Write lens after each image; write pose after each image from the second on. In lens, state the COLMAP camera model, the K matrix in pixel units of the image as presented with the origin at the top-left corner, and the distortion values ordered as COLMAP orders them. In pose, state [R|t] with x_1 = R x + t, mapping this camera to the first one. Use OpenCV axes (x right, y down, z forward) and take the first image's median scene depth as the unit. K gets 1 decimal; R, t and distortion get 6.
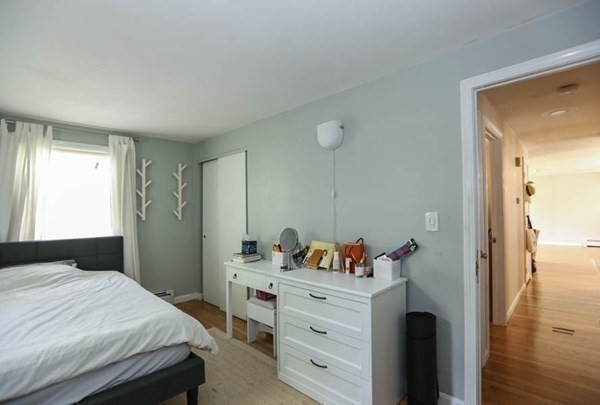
lens RADIAL K [[279.1, 0, 300.0], [0, 279.1, 202.5], [0, 0, 1]] dist [-0.019400, 0.000252]
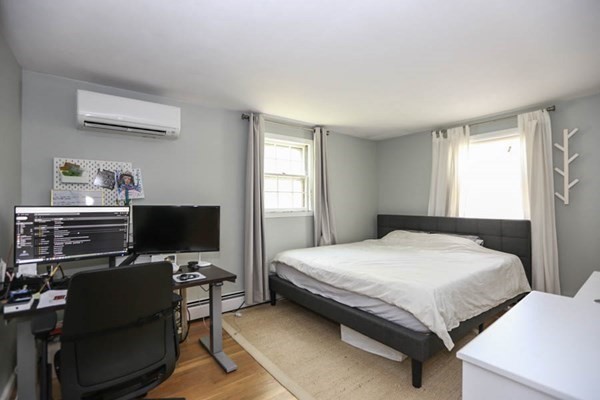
lens RADIAL K [[277.1, 0, 297.8], [0, 277.1, 202.3], [0, 0, 1]] dist [-0.052173, 0.020170]
pose [[-0.124163, 0.013677, -0.992168, 0.370925], [0.040096, 0.999157, 0.008756, 0.022974], [0.991451, -0.038694, -0.124607, 0.373542]]
